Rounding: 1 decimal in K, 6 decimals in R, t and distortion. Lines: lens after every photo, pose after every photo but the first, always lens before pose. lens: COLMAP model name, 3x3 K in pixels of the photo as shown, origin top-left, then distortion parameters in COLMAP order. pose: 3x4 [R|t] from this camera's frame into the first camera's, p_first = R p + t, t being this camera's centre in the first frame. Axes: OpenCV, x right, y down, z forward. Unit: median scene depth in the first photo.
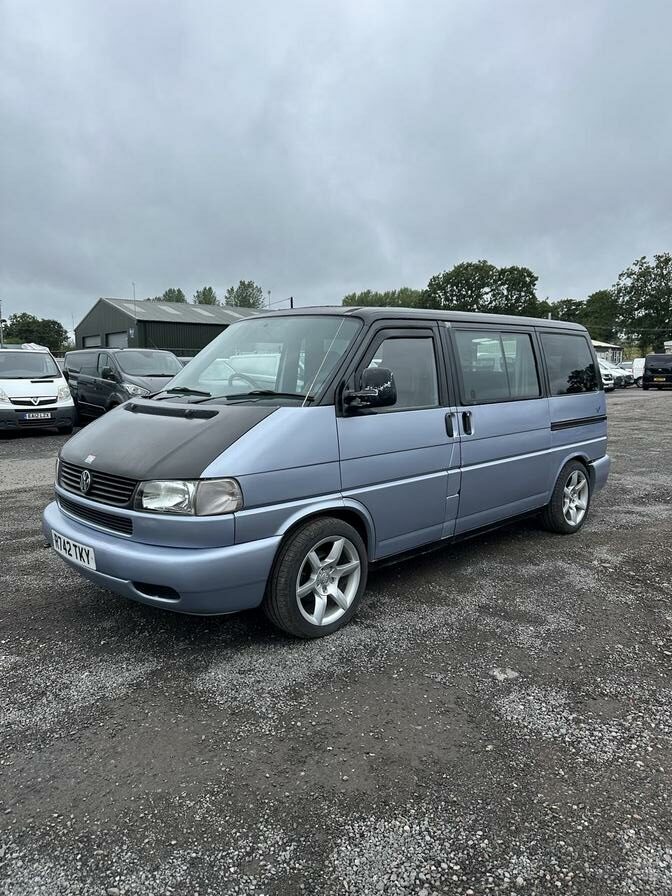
lens RADIAL K [[623.7, 0, 345.0], [0, 623.7, 456.1], [0, 0, 1]] dist [0.100198, -0.184548]
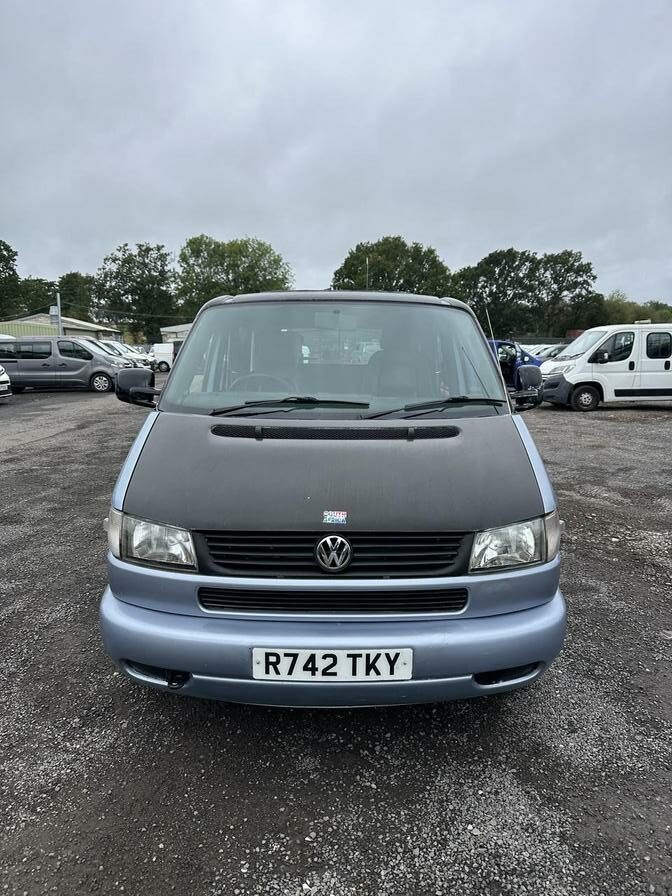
lens RADIAL K [[623.7, 0, 345.0], [0, 623.7, 456.1], [0, 0, 1]] dist [0.100198, -0.184548]
pose [[0.701956, -0.113776, 0.703073, -0.523700], [0.095605, 0.993276, 0.065285, -0.061069], [-0.705774, 0.021390, 0.708114, 0.338978]]
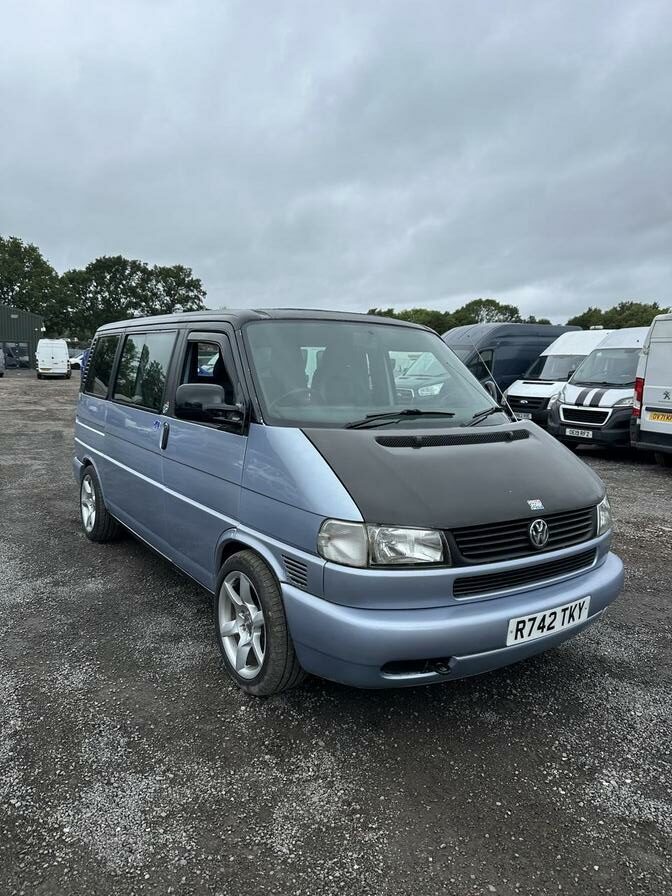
lens RADIAL K [[623.7, 0, 345.0], [0, 623.7, 456.1], [0, 0, 1]] dist [0.100198, -0.184548]
pose [[0.171247, -0.133333, 0.976164, -0.761475], [0.112952, 0.986924, 0.114988, -0.109614], [-0.978732, 0.090568, 0.184068, 0.679080]]
